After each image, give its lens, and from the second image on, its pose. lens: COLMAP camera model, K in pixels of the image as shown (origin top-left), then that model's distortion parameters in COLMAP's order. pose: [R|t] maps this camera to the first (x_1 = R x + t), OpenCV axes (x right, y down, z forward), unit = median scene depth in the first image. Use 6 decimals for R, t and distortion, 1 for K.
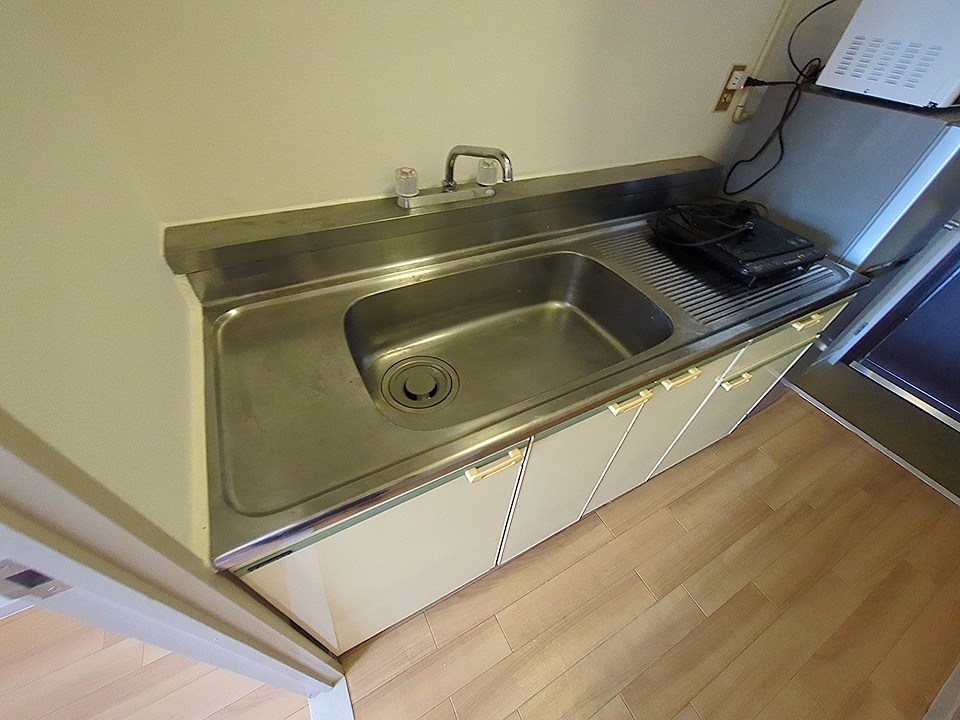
lens RADIAL K [[378.6, 0, 480.0], [0, 378.6, 360.0], [0, 0, 1]] dist [-0.000361, 0.000165]
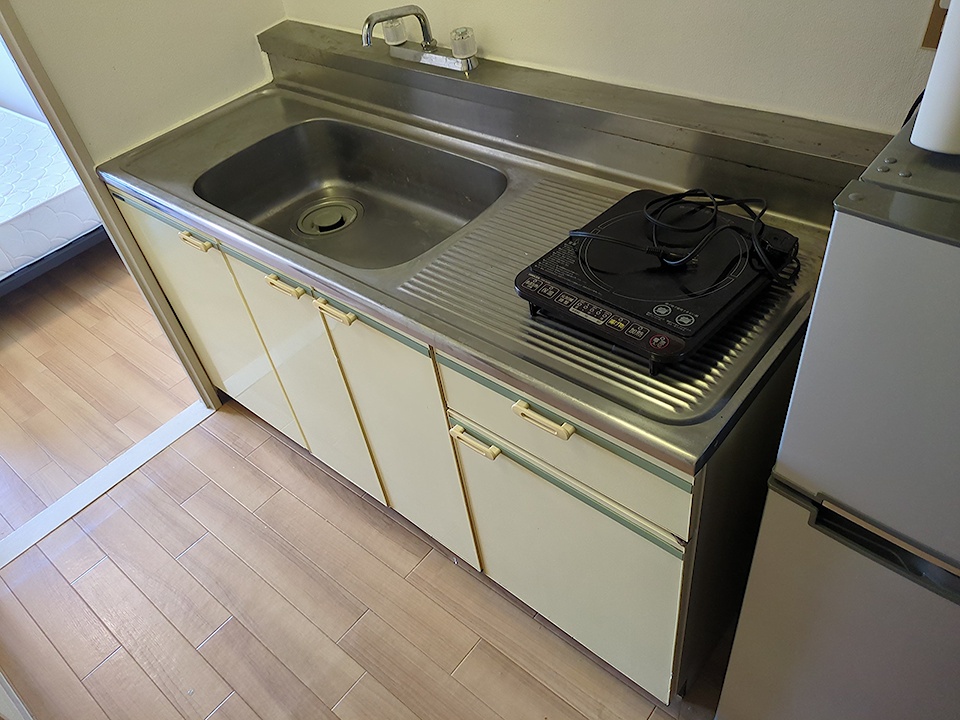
lens RADIAL K [[724.9, 0, 480.0], [0, 724.9, 360.0], [0, 0, 1]] dist [0.061079, -0.051131]
pose [[0.352352, 0.548890, -0.758002, 1.435192], [-0.541719, 0.780083, 0.313066, -0.407179], [0.763144, 0.300315, 0.572208, 0.257912]]
